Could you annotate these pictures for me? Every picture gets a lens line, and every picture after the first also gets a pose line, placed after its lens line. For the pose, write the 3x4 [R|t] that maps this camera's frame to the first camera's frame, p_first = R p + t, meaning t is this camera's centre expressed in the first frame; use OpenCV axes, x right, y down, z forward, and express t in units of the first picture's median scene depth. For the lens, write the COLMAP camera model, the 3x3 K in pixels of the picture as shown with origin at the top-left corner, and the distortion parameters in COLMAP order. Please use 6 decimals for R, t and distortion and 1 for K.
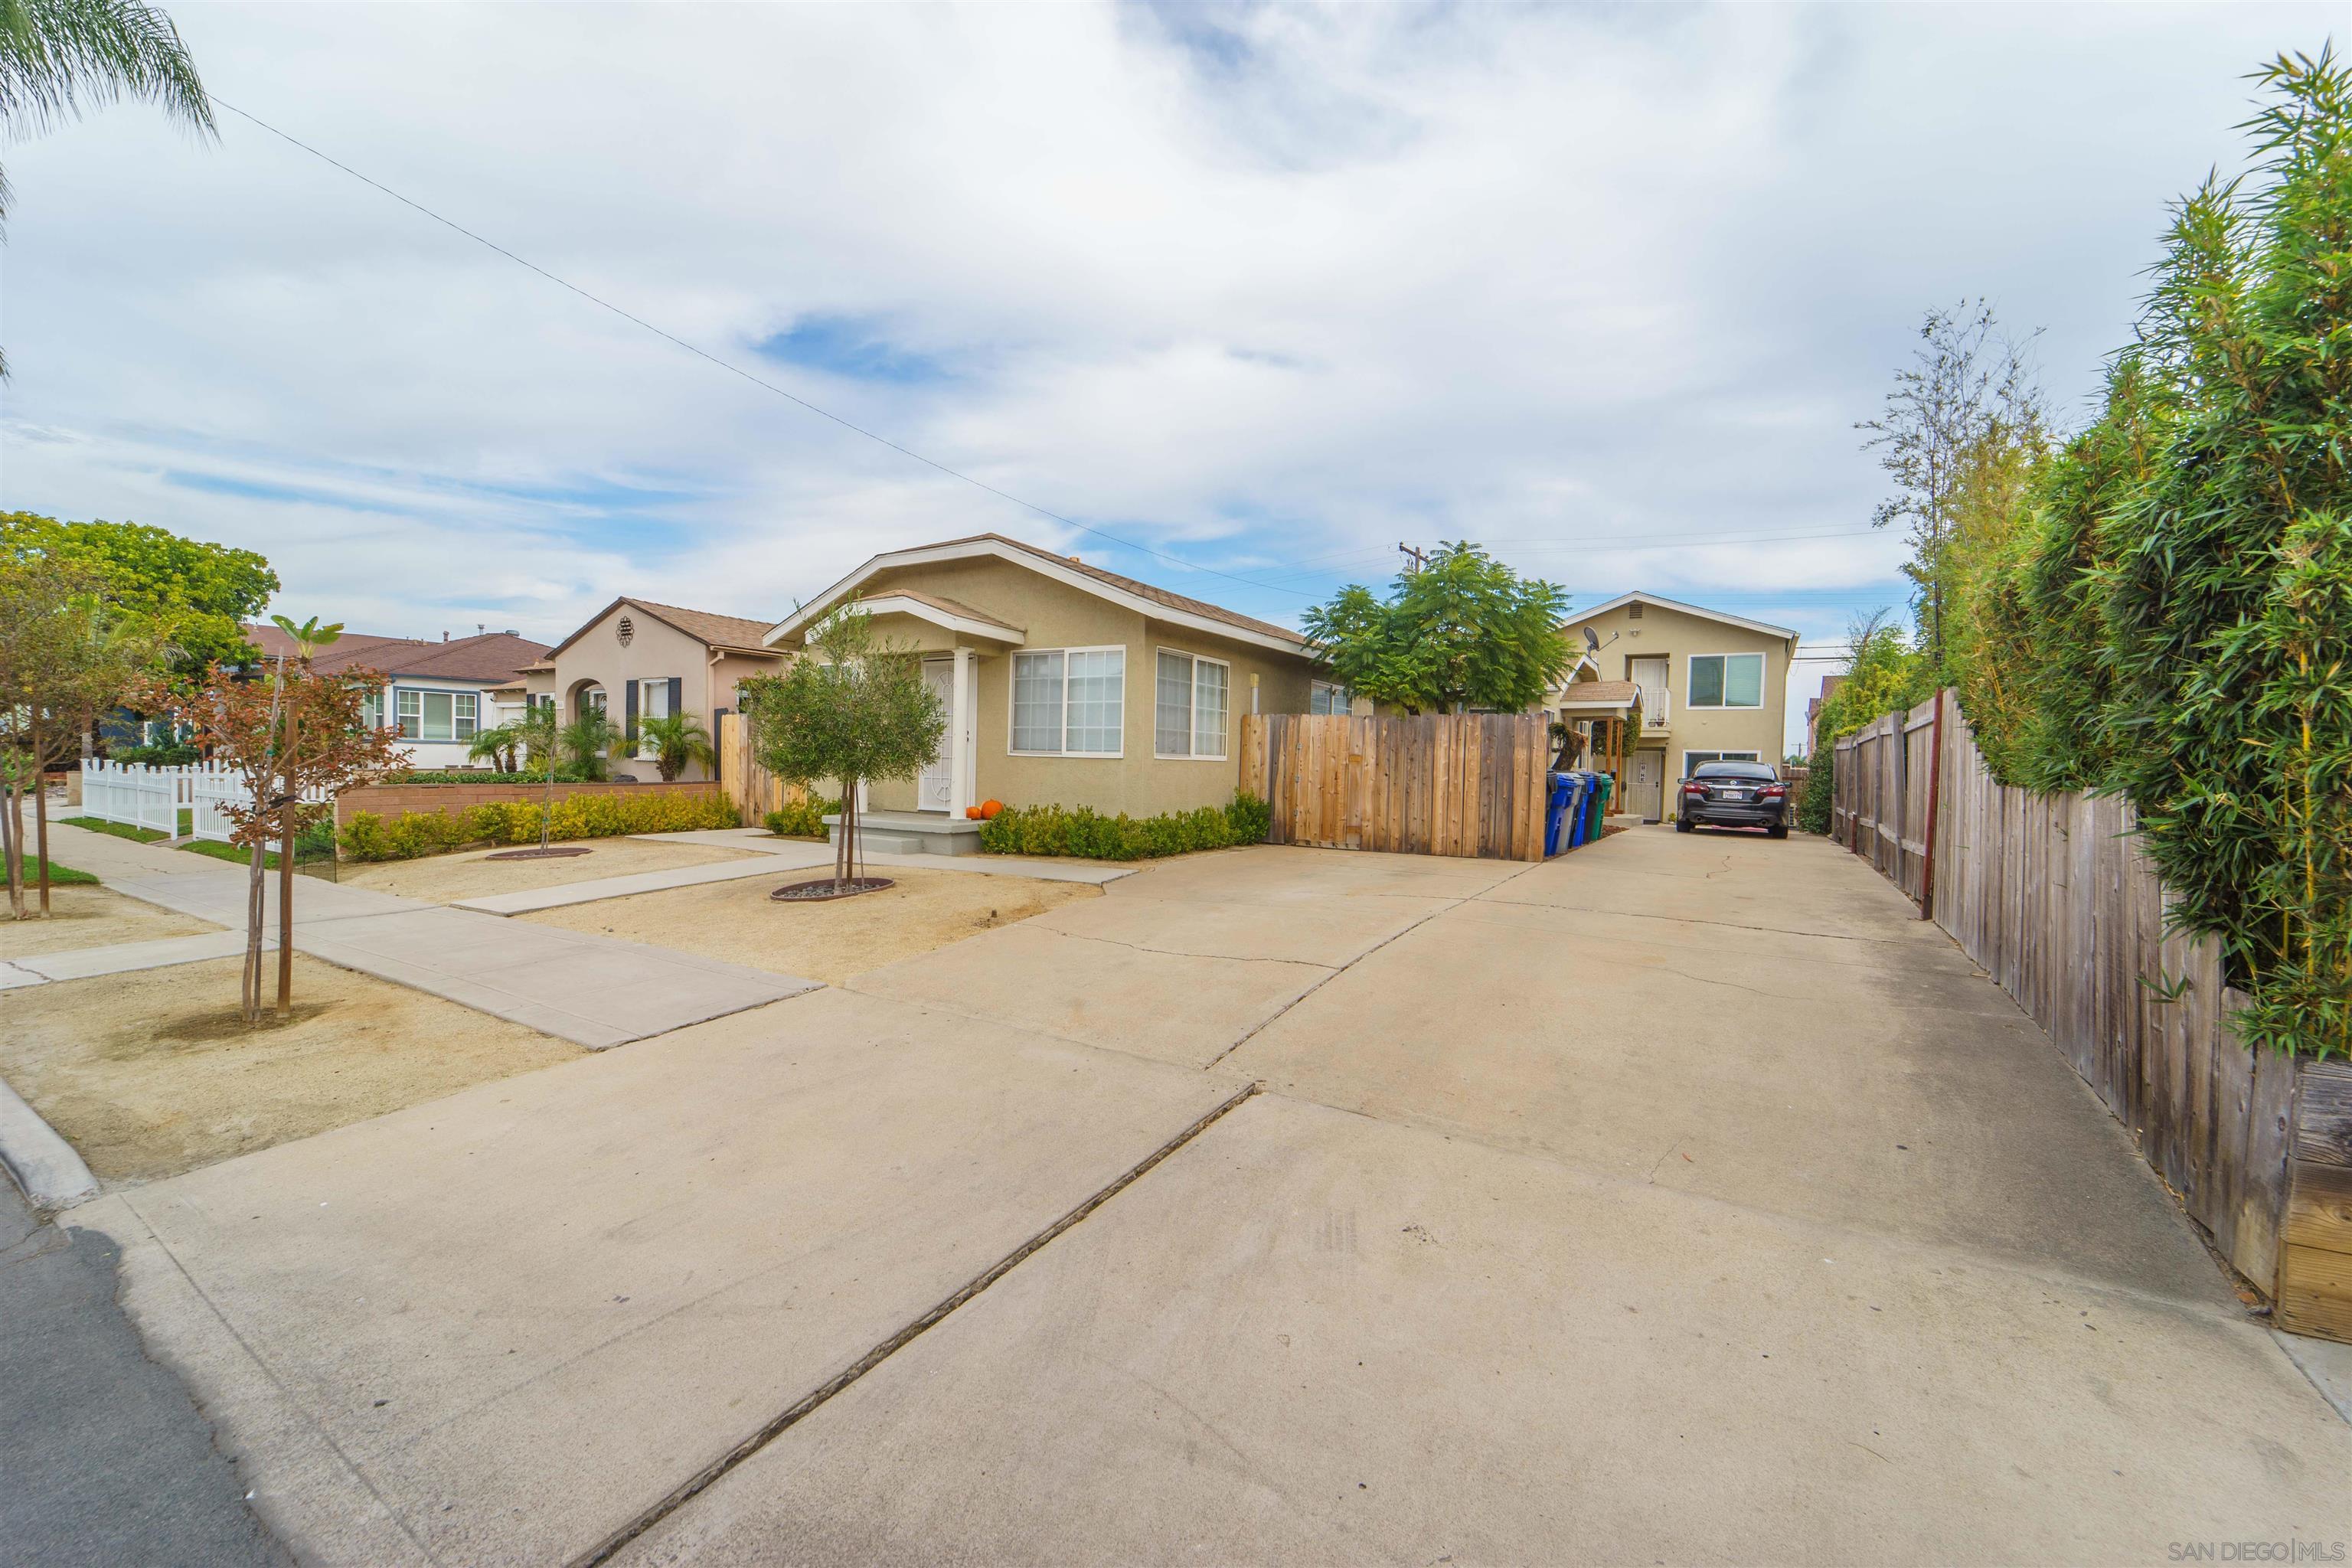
lens RADIAL K [[943.2, 0, 1184.5], [0, 943.2, 787.7], [0, 0, 1]] dist [-0.000299, -0.000232]
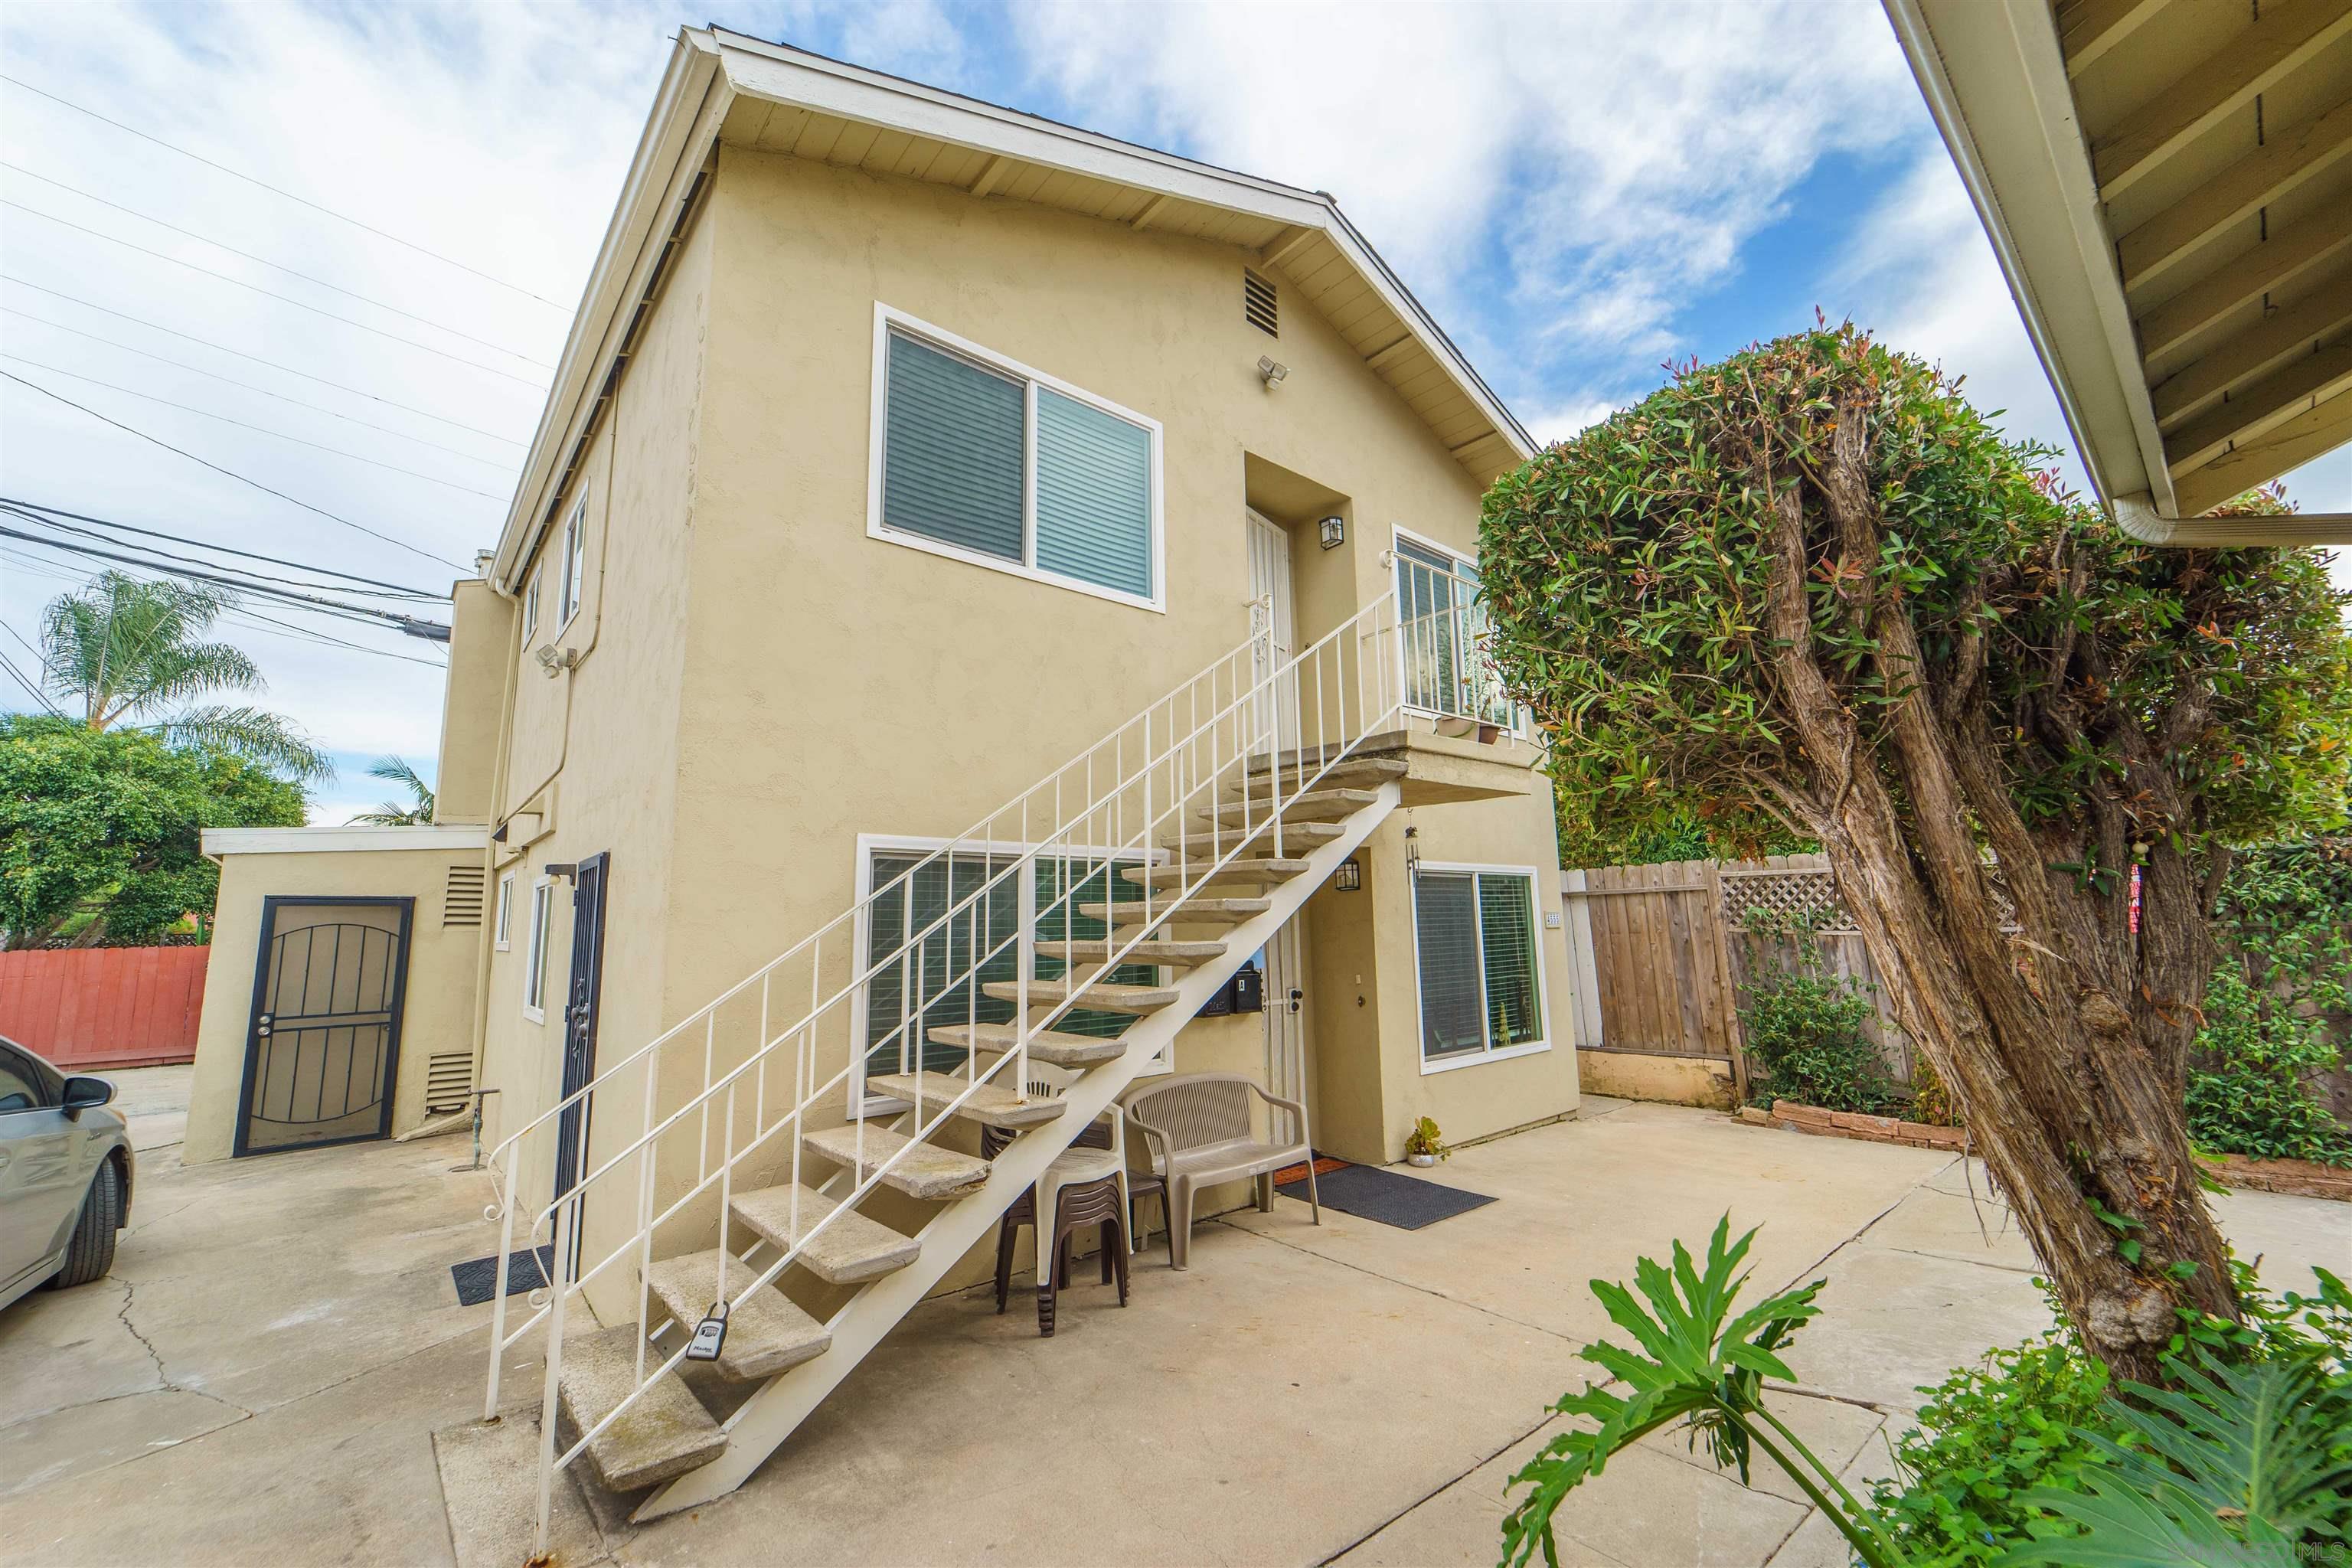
lens RADIAL K [[940.4, 0, 1181.1], [0, 940.4, 784.7], [0, 0, 1]] dist [0.002096, -0.001093]
pose [[0.306782, 0.116648, 0.944605, 0.550838], [0.057826, 0.988344, -0.140829, -0.059134], [-0.950022, 0.097827, 0.296461, 2.087998]]
